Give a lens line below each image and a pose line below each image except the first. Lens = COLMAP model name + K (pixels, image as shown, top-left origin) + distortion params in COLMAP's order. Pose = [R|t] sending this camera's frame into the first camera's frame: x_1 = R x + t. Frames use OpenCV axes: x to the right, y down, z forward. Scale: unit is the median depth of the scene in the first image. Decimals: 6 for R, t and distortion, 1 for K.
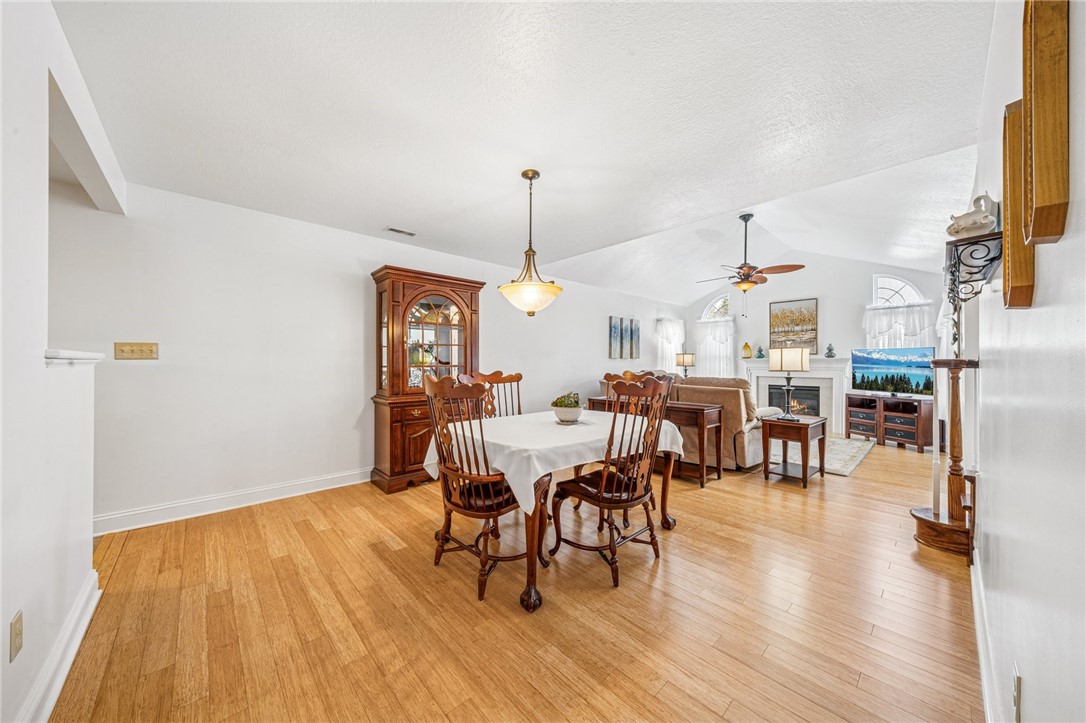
lens RADIAL K [[373.8, 0, 542.8], [0, 373.8, 364.1], [0, 0, 1]] dist [0.016877, 0.001571]
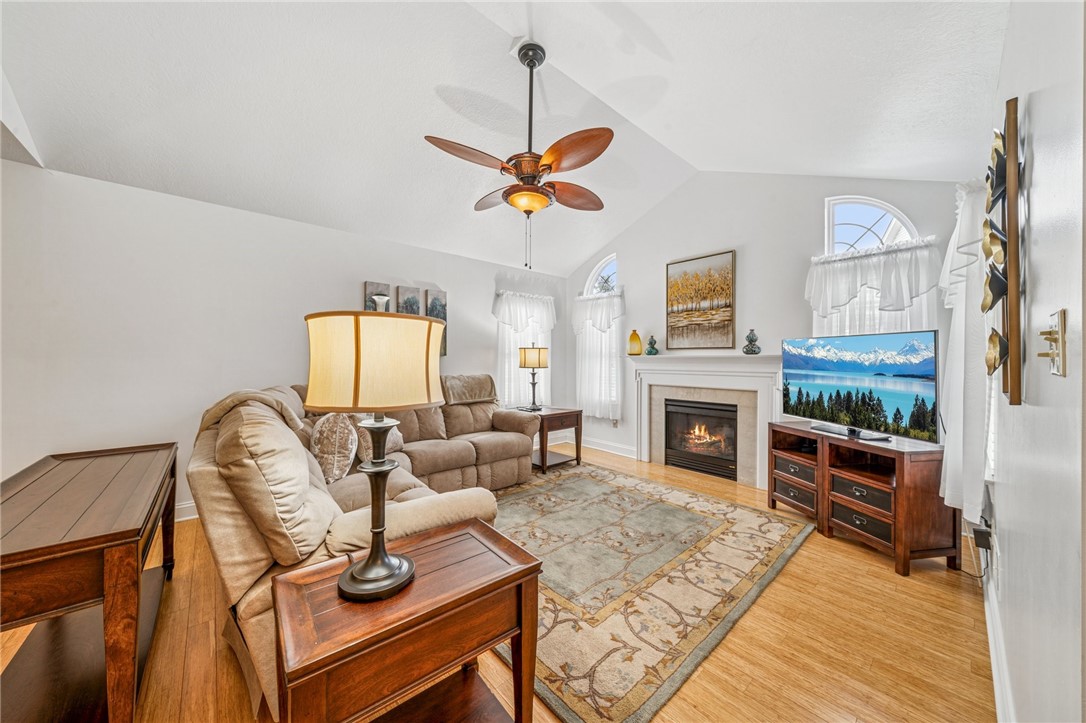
lens RADIAL K [[373.8, 0, 540.8], [0, 373.8, 362.3], [0, 0, 1]] dist [0.016877, 0.001571]
pose [[0.999652, 0.002451, -0.026273, 0.523013], [-0.002262, 0.999971, 0.007218, -0.010349], [0.026290, -0.007156, 0.999629, 0.491954]]
